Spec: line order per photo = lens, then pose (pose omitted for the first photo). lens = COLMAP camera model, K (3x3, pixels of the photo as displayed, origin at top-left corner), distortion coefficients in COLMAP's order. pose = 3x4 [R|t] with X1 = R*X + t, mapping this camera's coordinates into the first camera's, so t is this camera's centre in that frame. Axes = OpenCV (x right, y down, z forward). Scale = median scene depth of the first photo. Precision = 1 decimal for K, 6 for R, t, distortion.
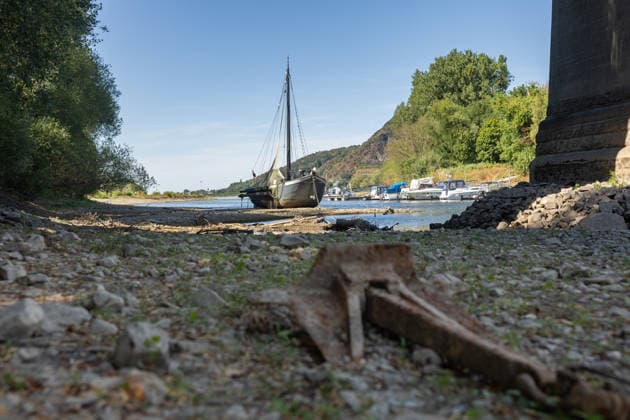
lens RADIAL K [[826.4, 0, 303.3], [0, 826.4, 209.3], [0, 0, 1]] dist [-0.004474, 0.017893]
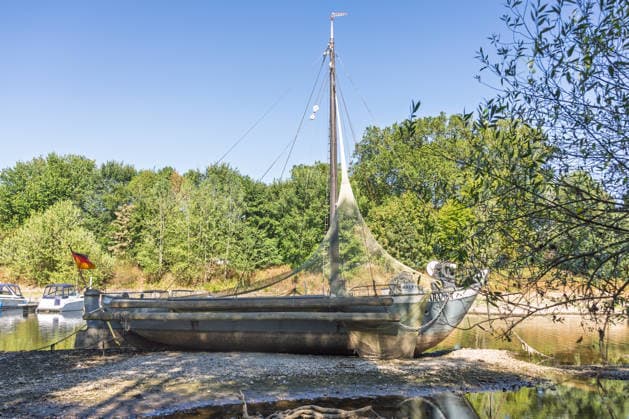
lens RADIAL K [[524.9, 0, 320.0], [0, 524.9, 209.0], [0, 0, 1]] dist [-0.002923, -0.002250]
pose [[0.317775, 0.180895, 0.930750, -0.131225], [-0.007561, 0.982084, -0.188290, -0.010157], [-0.948136, 0.052796, 0.313449, 0.432539]]
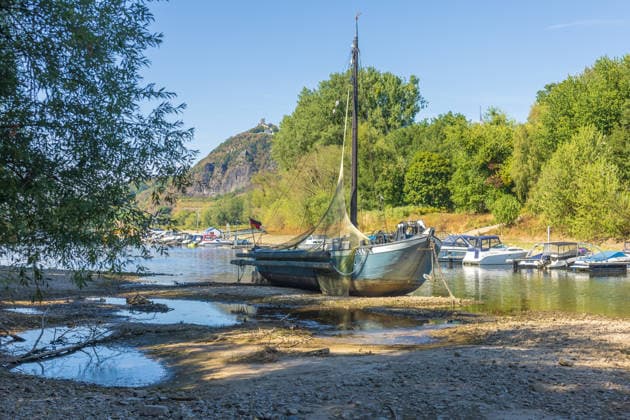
lens RADIAL K [[932.1, 0, 348.8], [0, 932.1, 212.3], [0, 0, 1]] dist [-0.010232, -0.014195]
pose [[0.968634, 0.035008, 0.246014, -0.081238], [-0.025247, 0.998768, -0.042721, -0.012865], [-0.247206, 0.035170, 0.968324, 0.189224]]
